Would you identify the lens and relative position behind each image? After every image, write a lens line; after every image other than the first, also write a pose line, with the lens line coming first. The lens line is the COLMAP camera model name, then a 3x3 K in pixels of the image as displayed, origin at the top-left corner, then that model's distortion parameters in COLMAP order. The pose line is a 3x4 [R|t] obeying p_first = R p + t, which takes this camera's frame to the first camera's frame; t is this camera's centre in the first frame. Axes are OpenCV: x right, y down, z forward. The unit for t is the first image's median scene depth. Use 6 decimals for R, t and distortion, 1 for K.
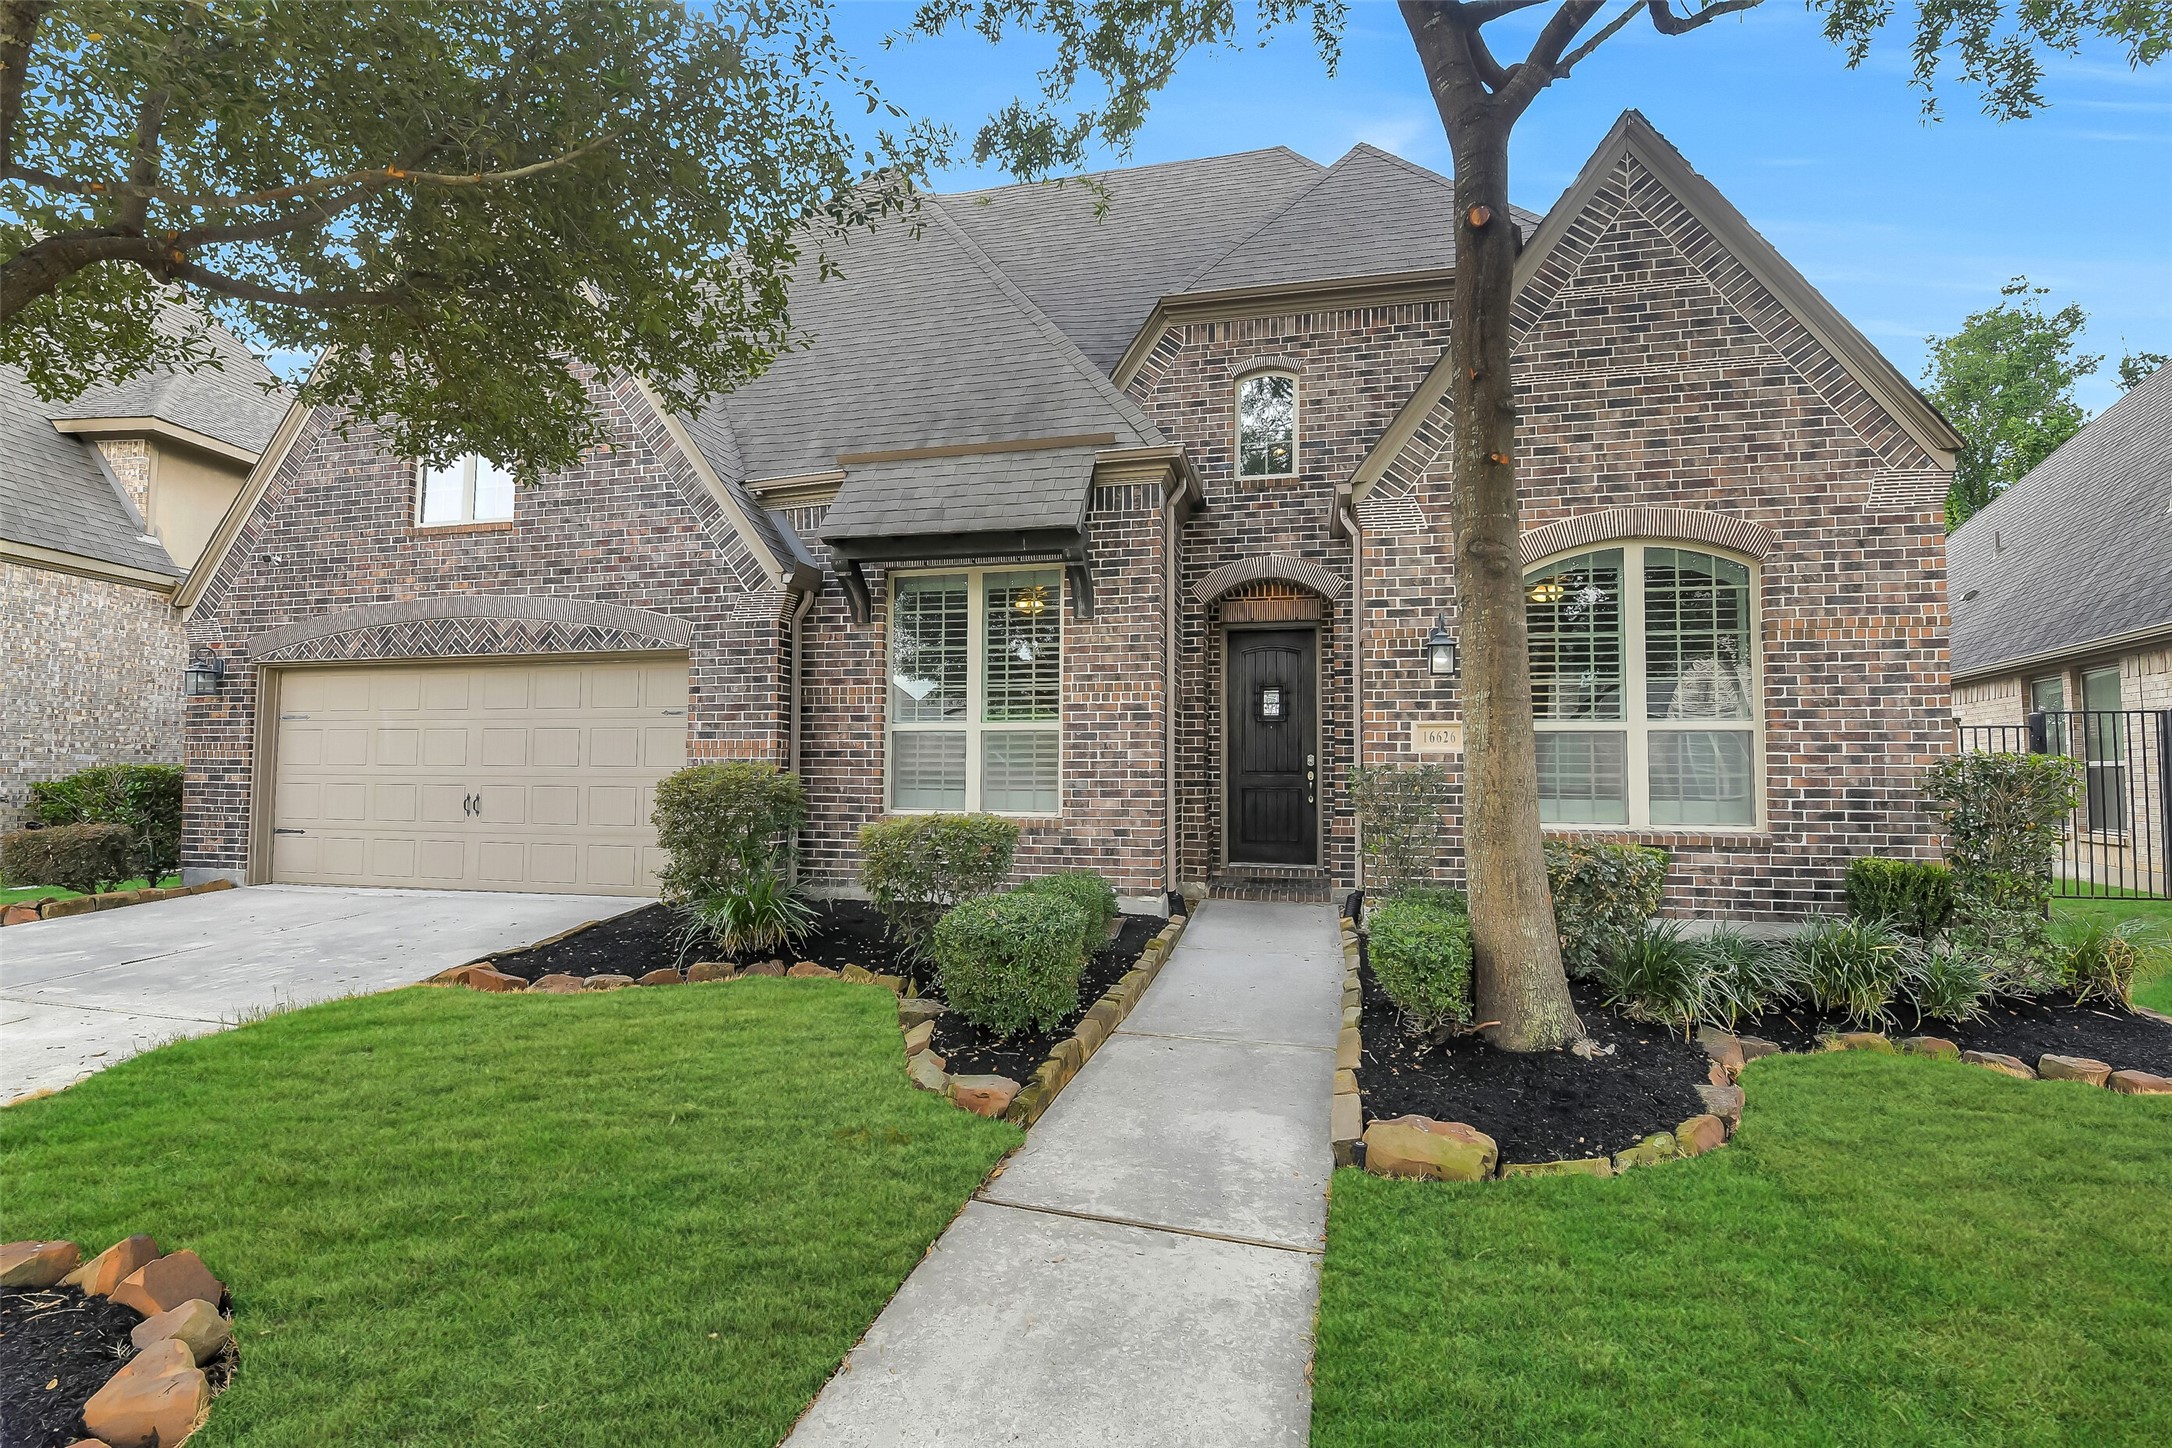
lens RADIAL K [[939.3, 0, 1087.9], [0, 939.3, 730.7], [0, 0, 1]] dist [-0.010157, -0.004448]
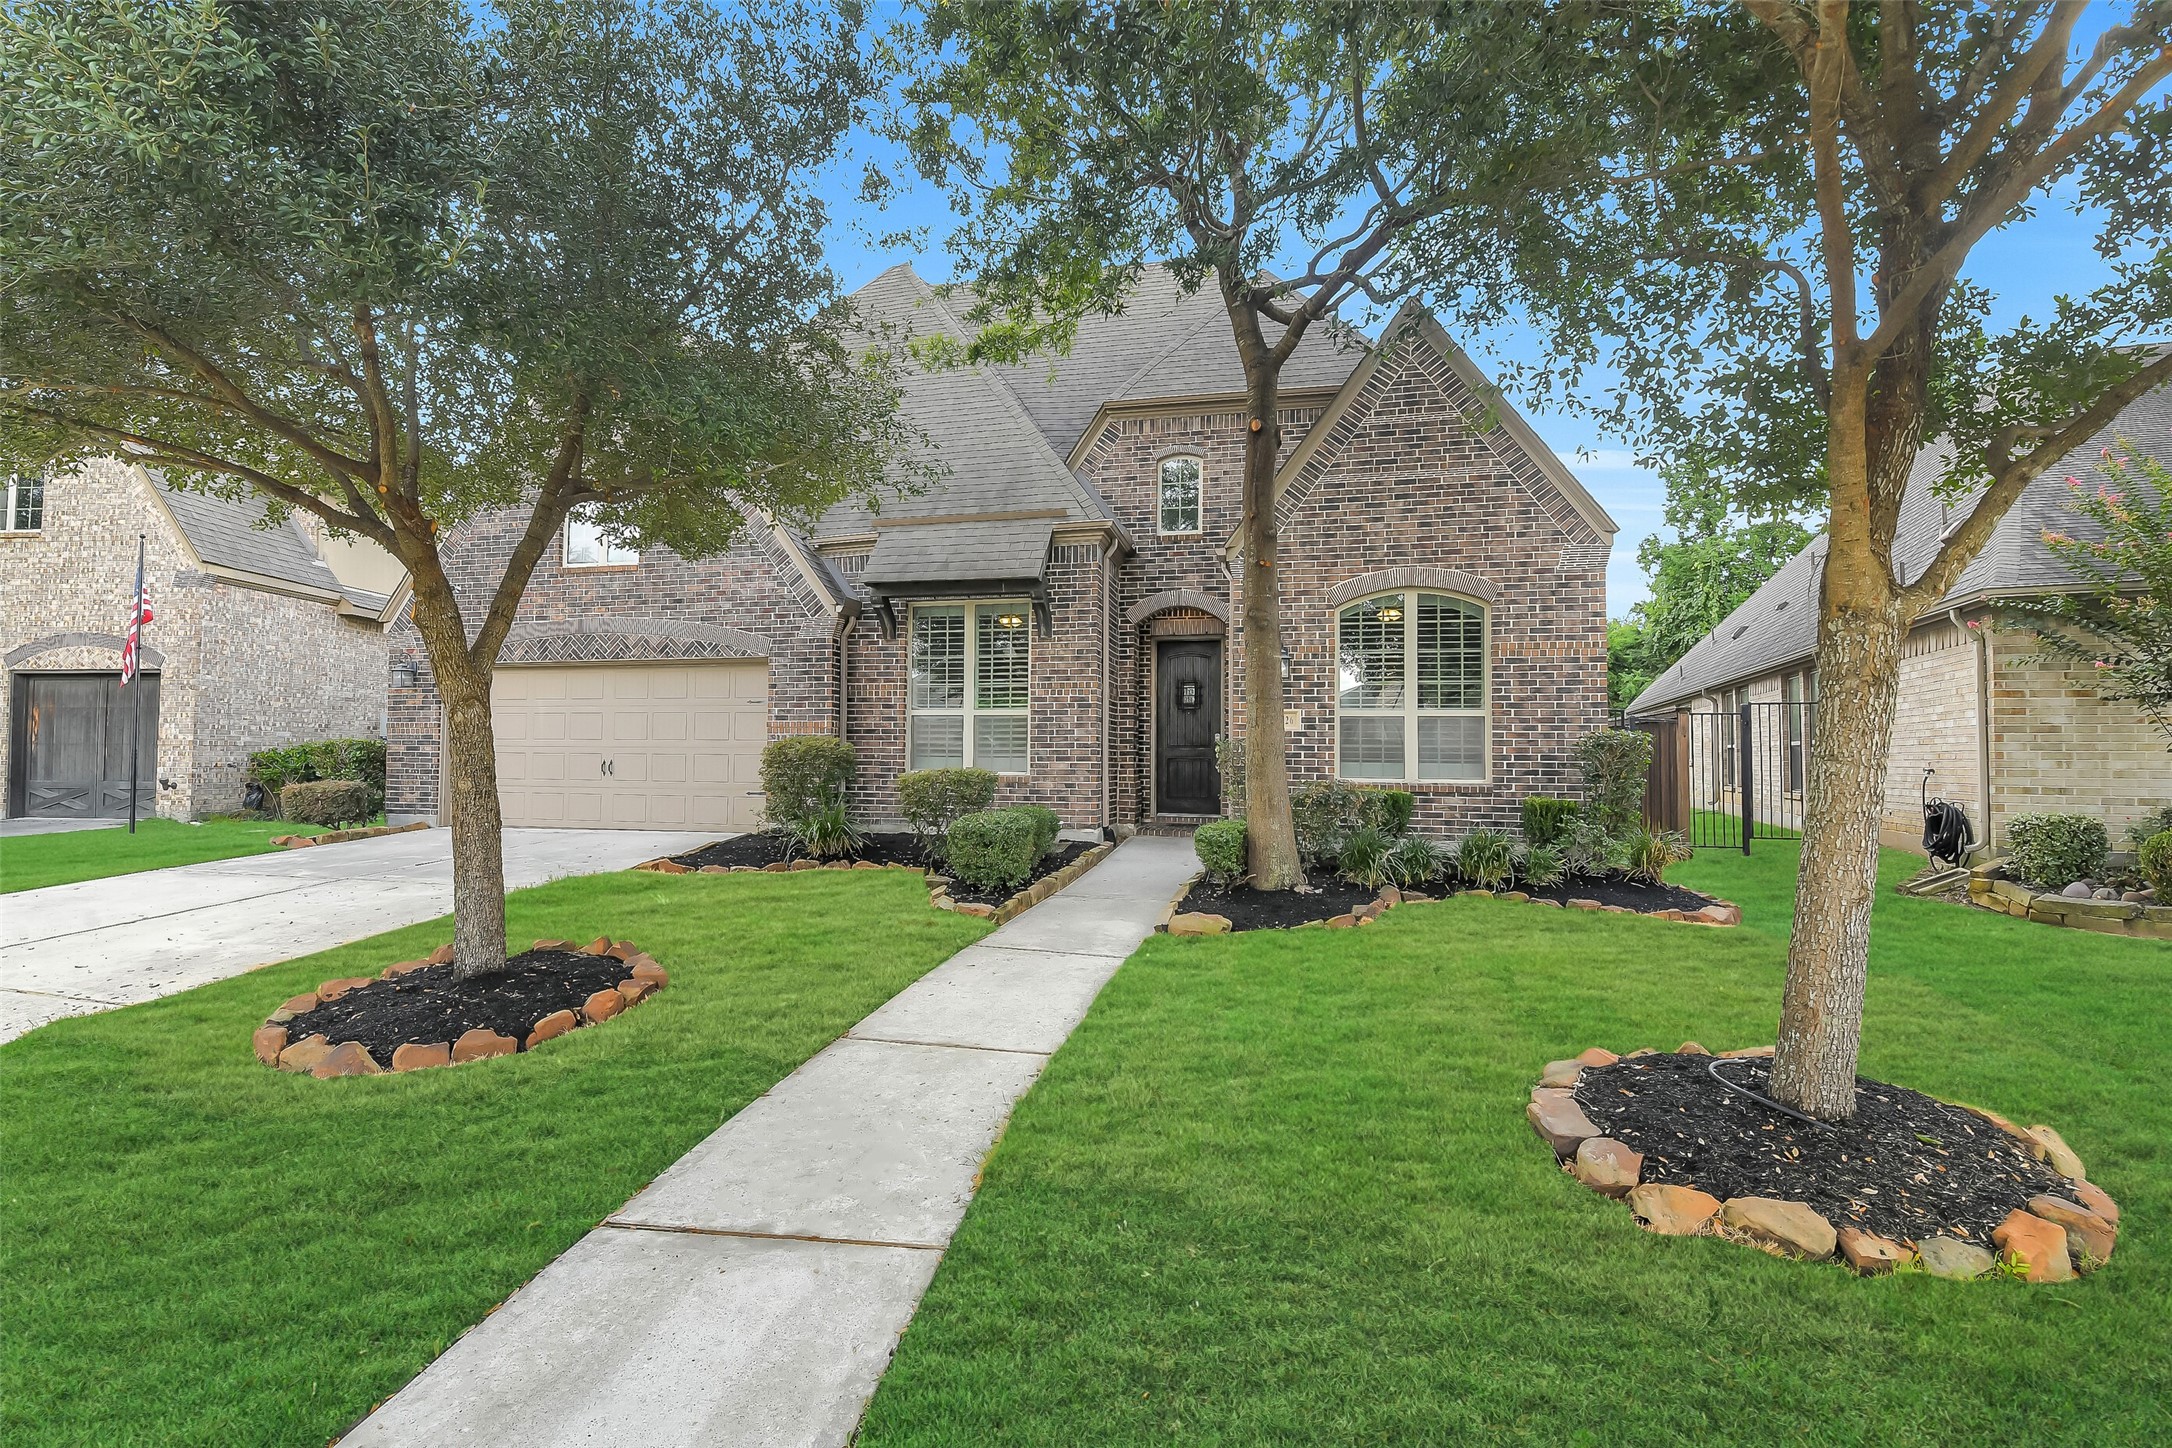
lens RADIAL K [[939.3, 0, 1076.3], [0, 939.3, 728.7], [0, 0, 1]] dist [-0.010157, -0.004448]
pose [[0.999990, 0.002166, -0.003957, 0.048902], [-0.002105, 0.999880, 0.015343, -0.001662], [0.003990, -0.015335, 0.999874, -0.438955]]
